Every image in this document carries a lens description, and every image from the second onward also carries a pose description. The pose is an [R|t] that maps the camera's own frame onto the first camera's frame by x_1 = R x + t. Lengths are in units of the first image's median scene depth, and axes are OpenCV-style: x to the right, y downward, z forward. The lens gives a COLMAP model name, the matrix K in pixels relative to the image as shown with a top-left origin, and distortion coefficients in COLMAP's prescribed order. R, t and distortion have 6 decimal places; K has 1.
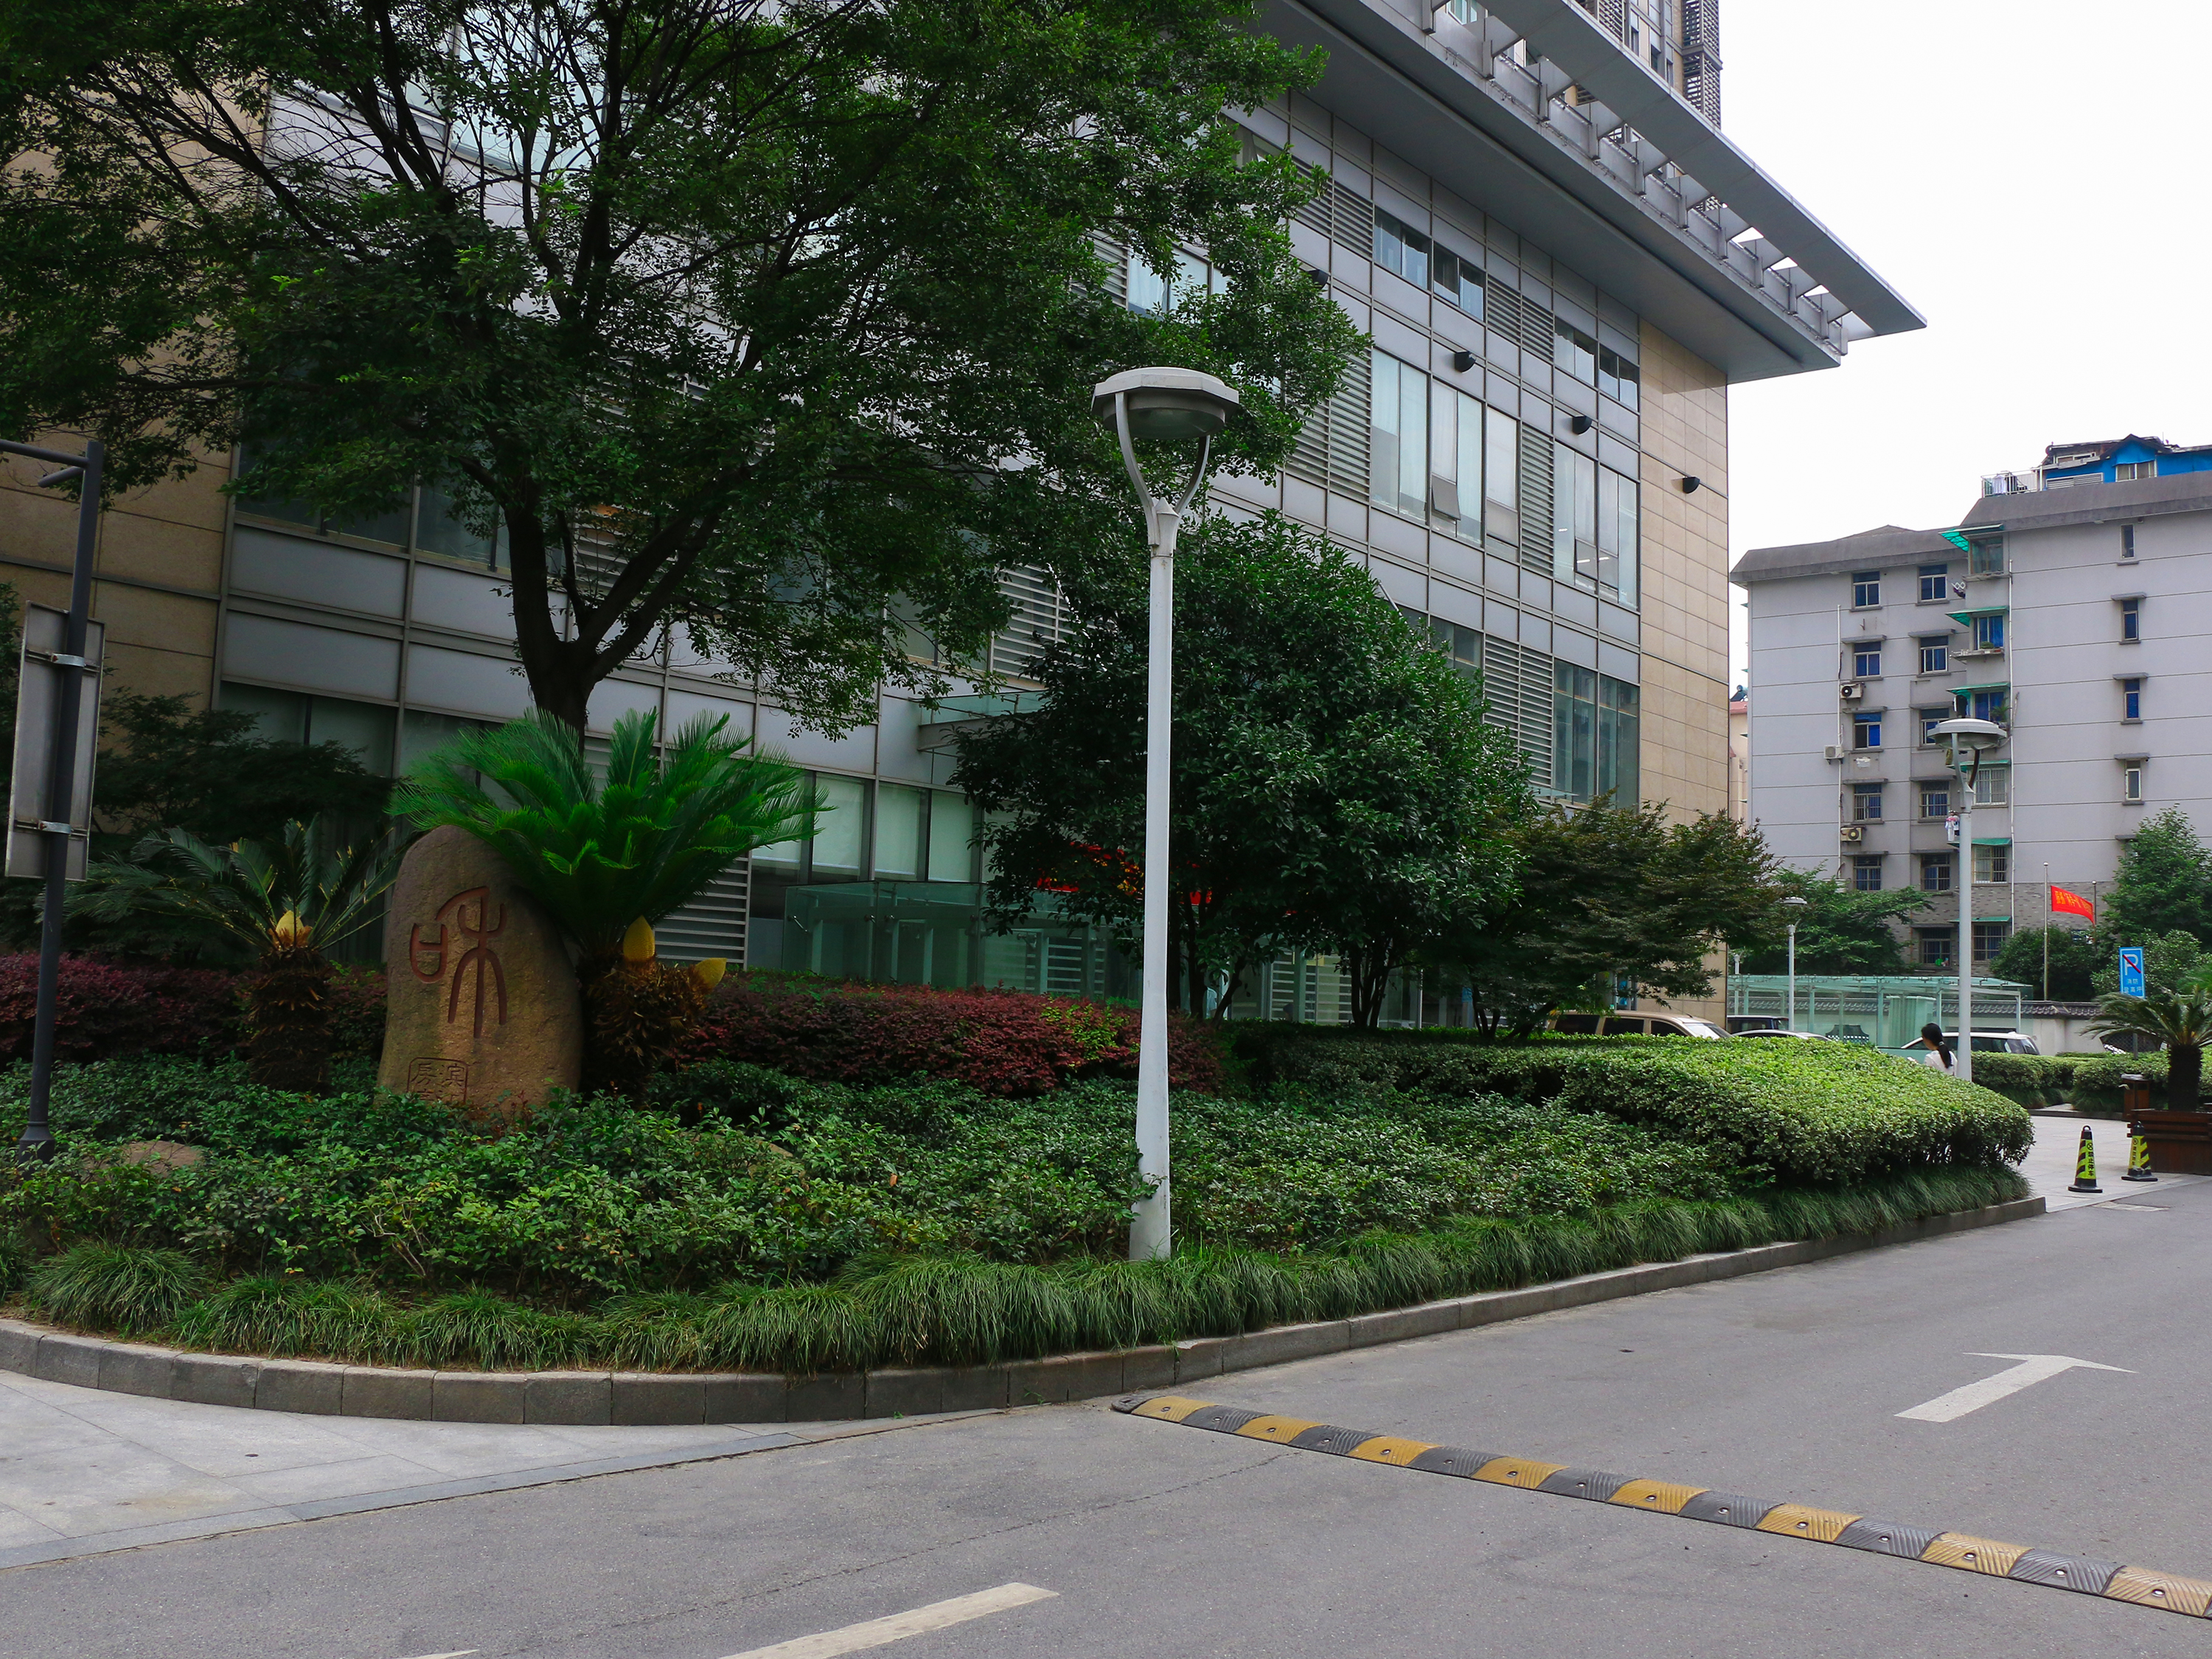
lens RADIAL K [[2086.7, 0, 1079.5], [0, 2086.7, 832.3], [0, 0, 1]] dist [-0.193895, 0.182629]
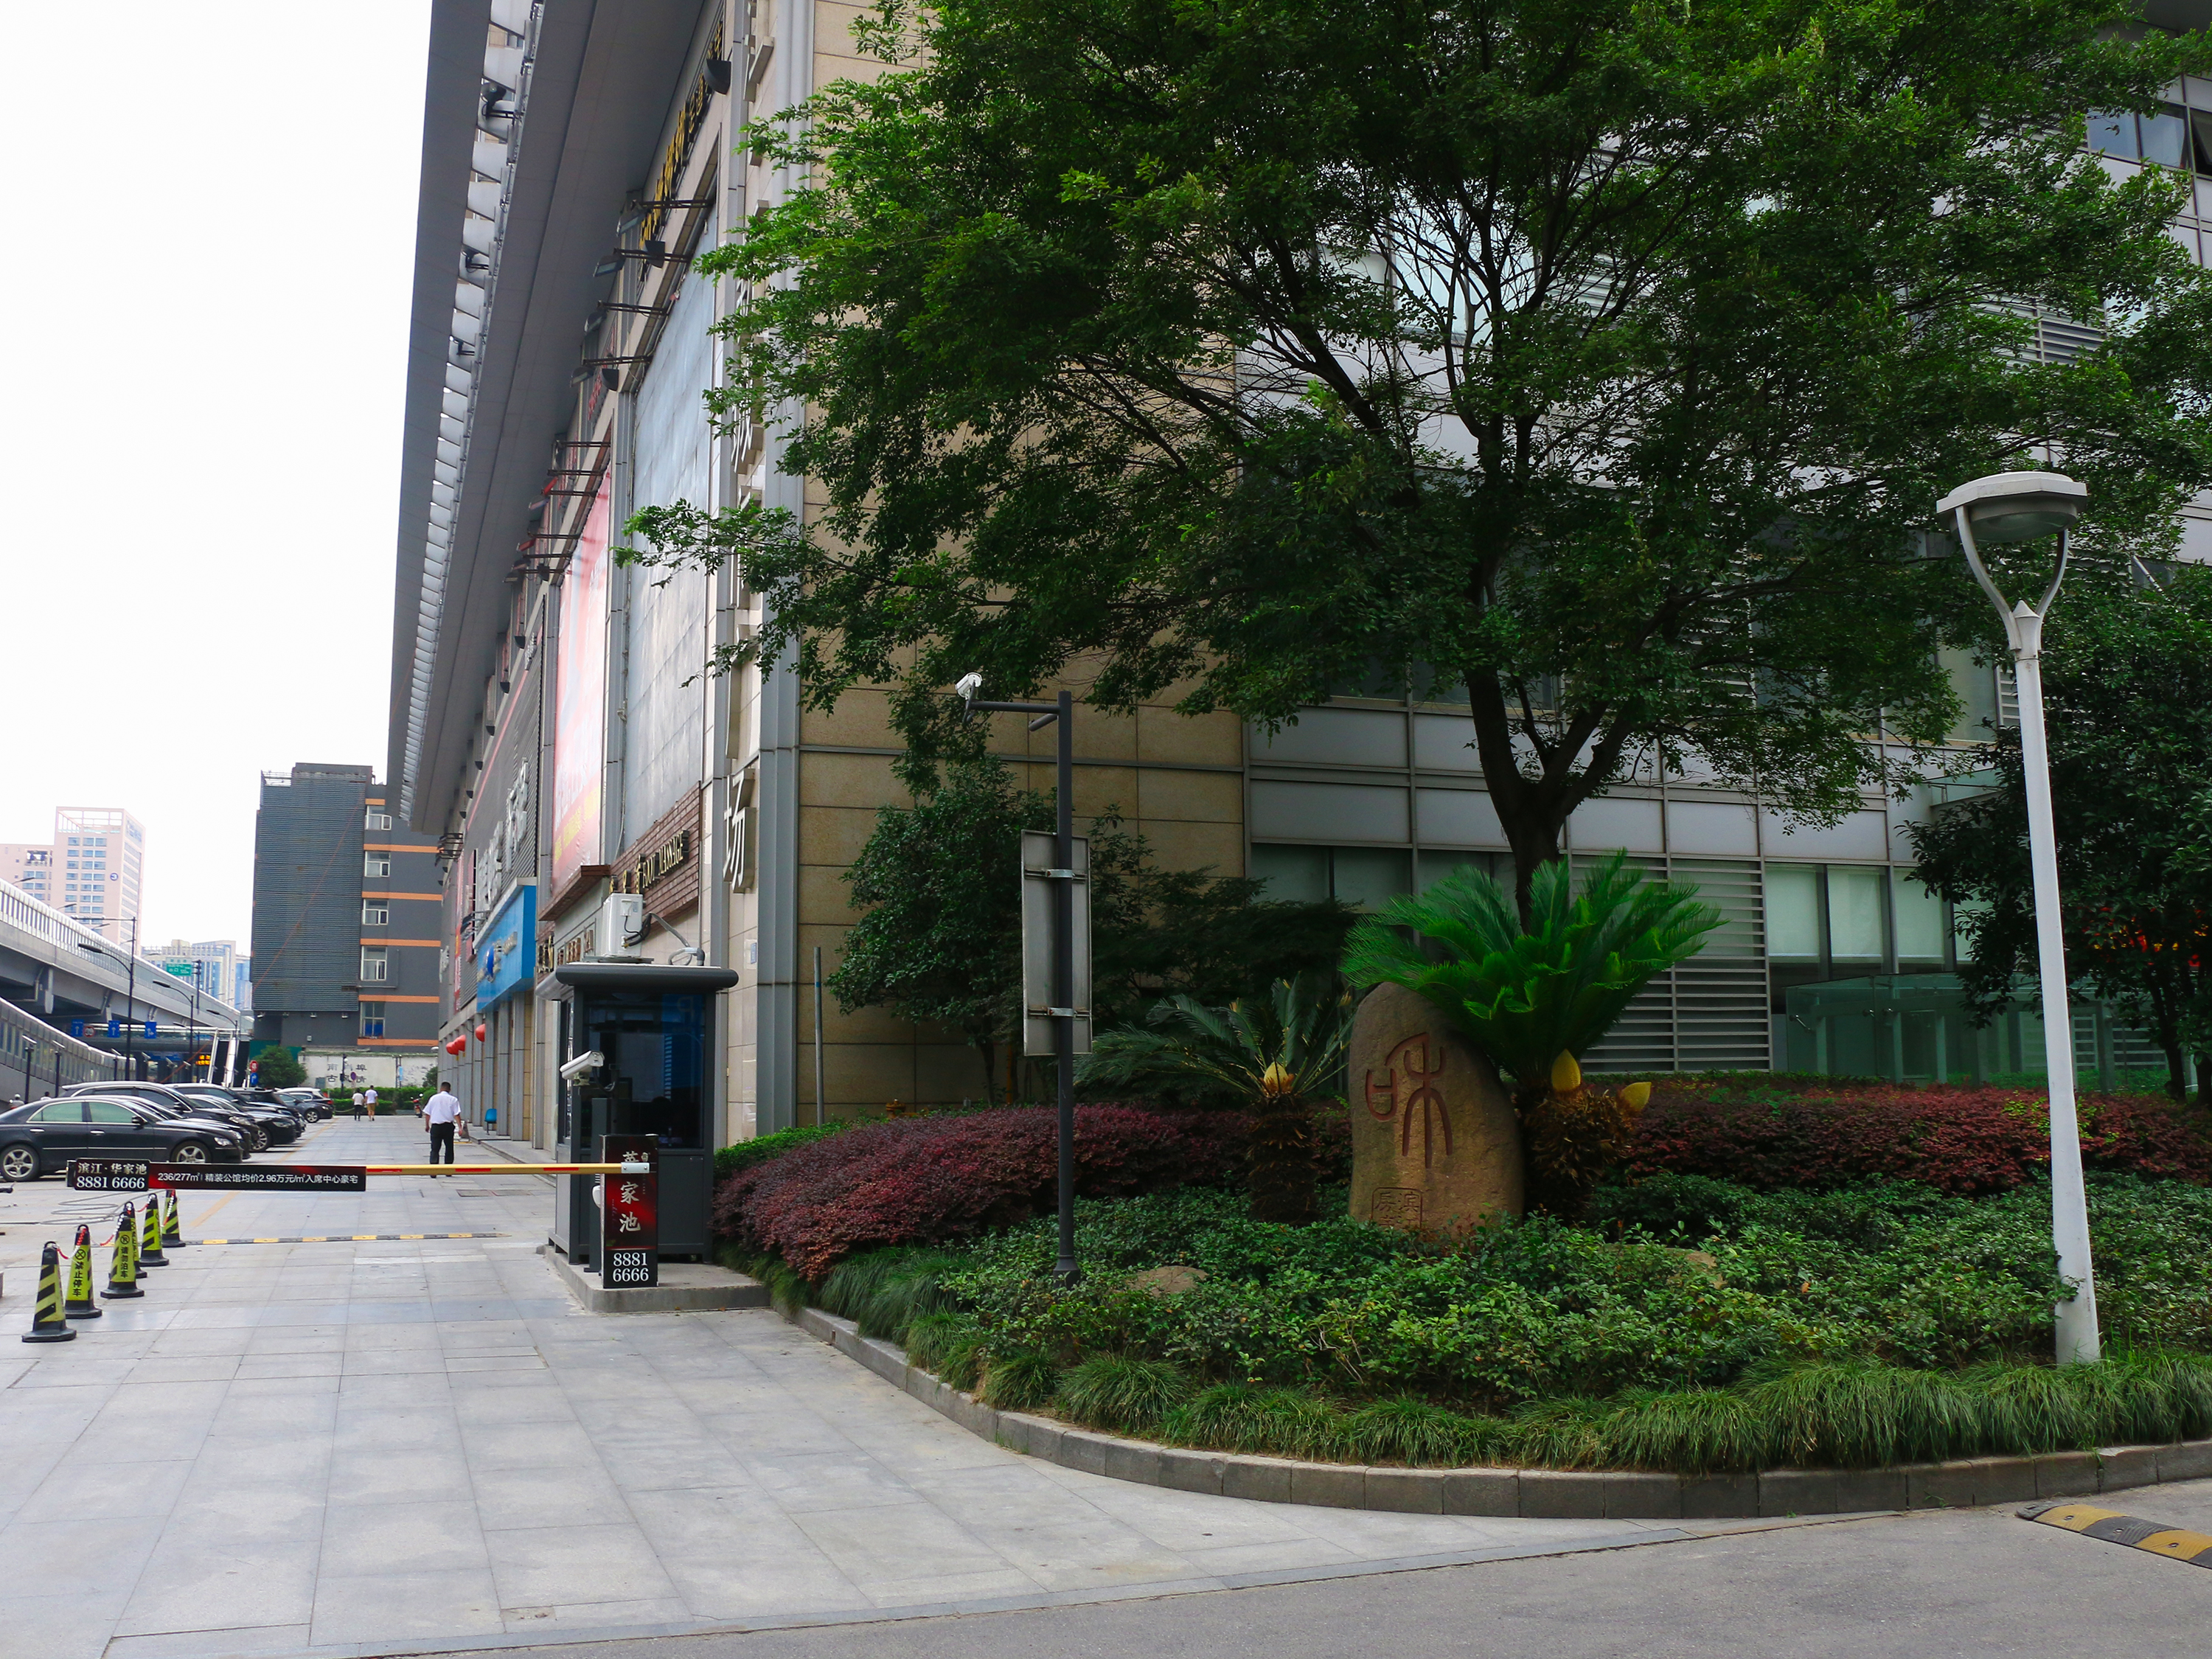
lens RADIAL K [[2086.7, 0, 1079.5], [0, 2086.7, 832.3], [0, 0, 1]] dist [-0.193895, 0.182629]
pose [[0.858127, -0.105206, -0.502544, 0.141938], [0.084695, 0.994378, -0.063548, -0.029269], [0.506404, 0.011969, 0.862213, -0.080157]]
